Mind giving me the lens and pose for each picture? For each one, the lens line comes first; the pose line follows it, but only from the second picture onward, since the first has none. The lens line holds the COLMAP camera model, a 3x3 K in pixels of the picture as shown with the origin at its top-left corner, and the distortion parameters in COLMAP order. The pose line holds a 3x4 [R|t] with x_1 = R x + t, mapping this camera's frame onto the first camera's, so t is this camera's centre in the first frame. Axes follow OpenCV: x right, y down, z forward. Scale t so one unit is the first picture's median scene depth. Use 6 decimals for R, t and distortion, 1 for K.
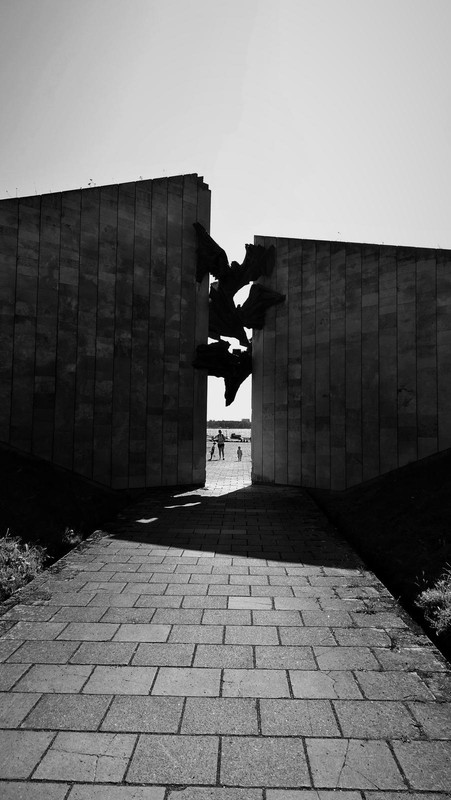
lens RADIAL K [[571.3, 0, 223.9], [0, 571.3, 405.7], [0, 0, 1]] dist [0.011438, 0.000864]
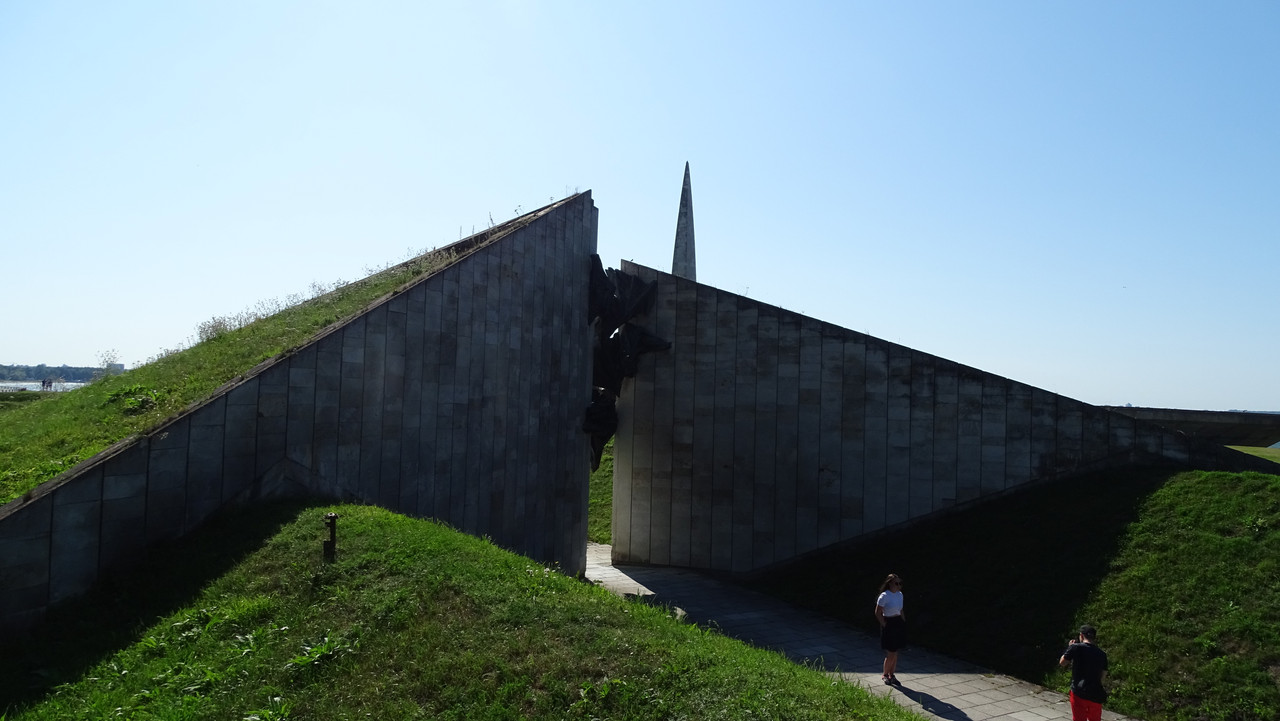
lens RADIAL K [[914.0, 0, 636.4], [0, 914.0, 366.8], [0, 0, 1]] dist [0.011438, 0.000864]
pose [[0.844171, 0.025763, 0.535455, -0.742983], [-0.041007, 0.999021, 0.016583, -0.198989], [-0.534504, -0.035957, 0.844401, -0.139934]]
